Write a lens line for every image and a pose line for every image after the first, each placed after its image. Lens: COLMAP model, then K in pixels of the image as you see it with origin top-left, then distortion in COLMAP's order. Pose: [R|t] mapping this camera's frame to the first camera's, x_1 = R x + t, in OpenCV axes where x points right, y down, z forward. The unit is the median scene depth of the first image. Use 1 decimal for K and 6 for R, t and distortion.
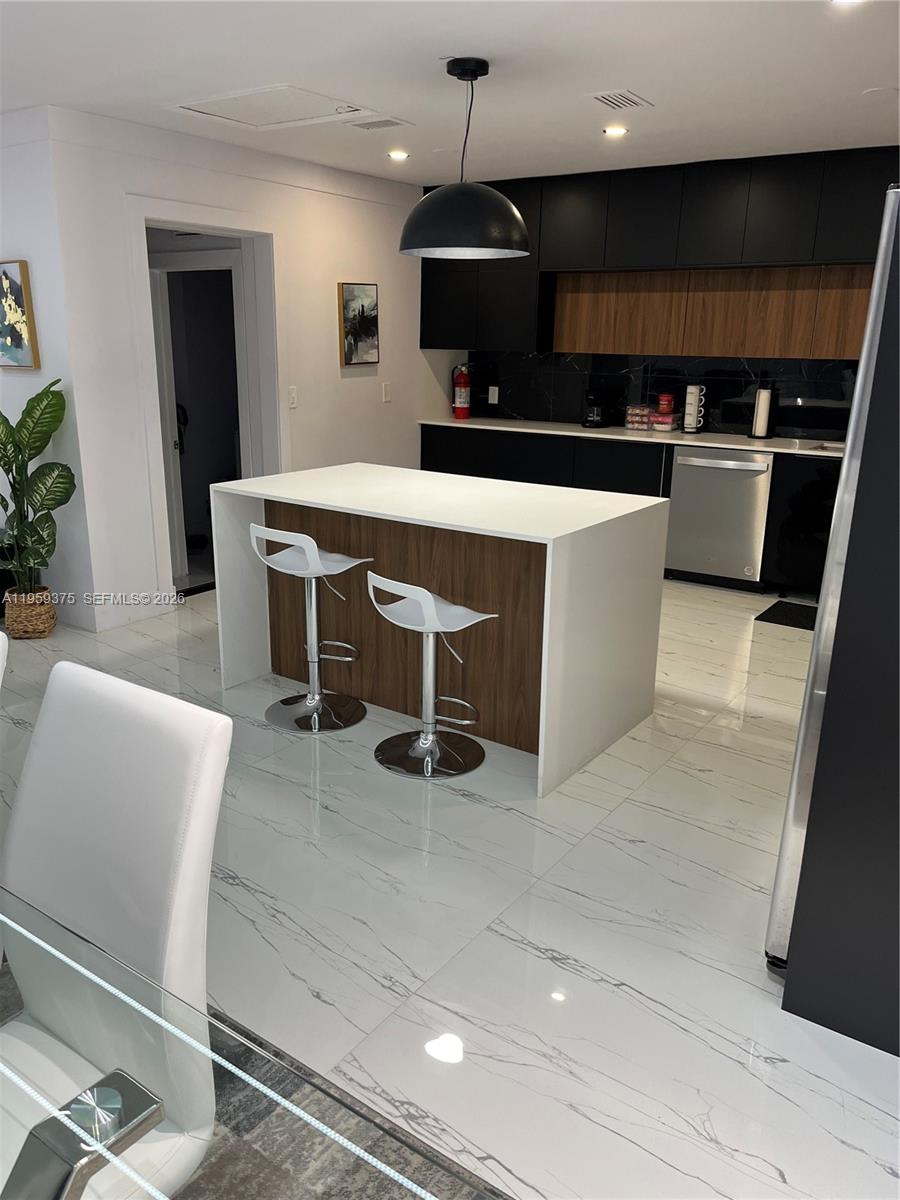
lens RADIAL K [[914.4, 0, 452.8], [0, 914.4, 609.4], [0, 0, 1]] dist [0.018963, 0.003818]
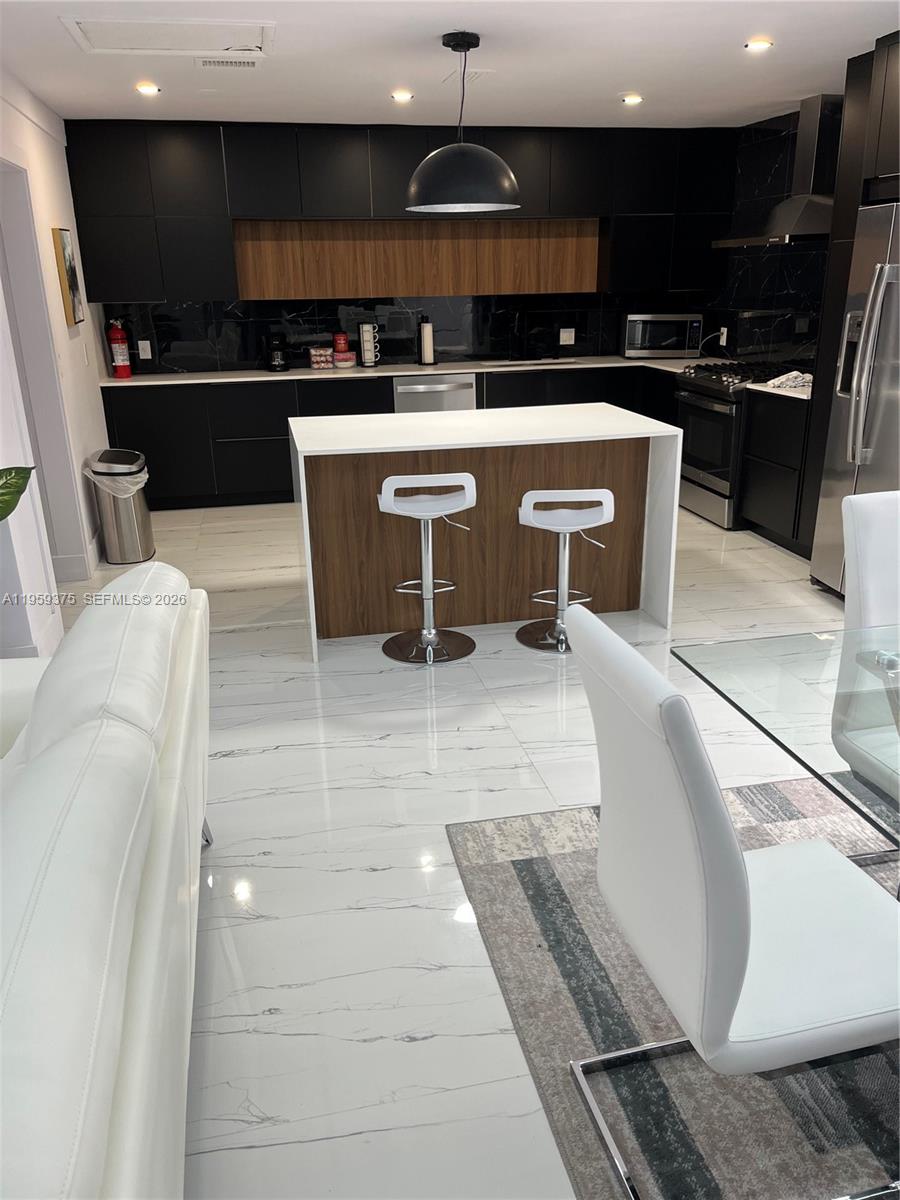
lens RADIAL K [[914.4, 0, 445.5], [0, 914.4, 603.9], [0, 0, 1]] dist [0.018963, 0.003818]
pose [[0.673996, -0.272514, 0.686633, -0.612518], [0.239212, 0.959903, 0.146162, -0.061357], [-0.698933, 0.065738, 0.712160, 0.166289]]
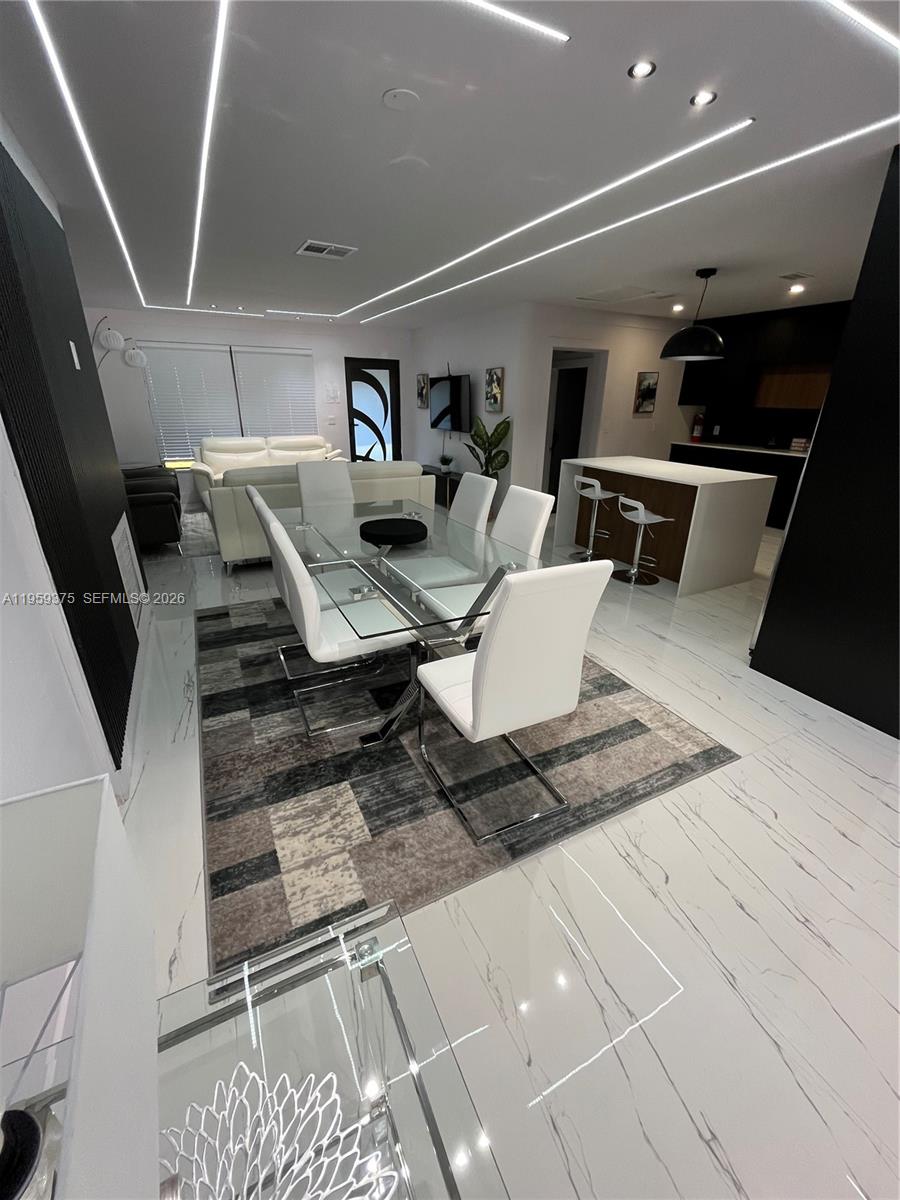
lens RADIAL K [[492.8, 0, 447.4], [0, 492.8, 598.2], [0, 0, 1]] dist [-0.009854, -0.000274]
pose [[0.882564, 0.171908, -0.437640, 0.074915], [-0.131773, 0.983899, 0.120744, 0.078606], [0.451350, -0.048896, 0.891006, -0.235726]]
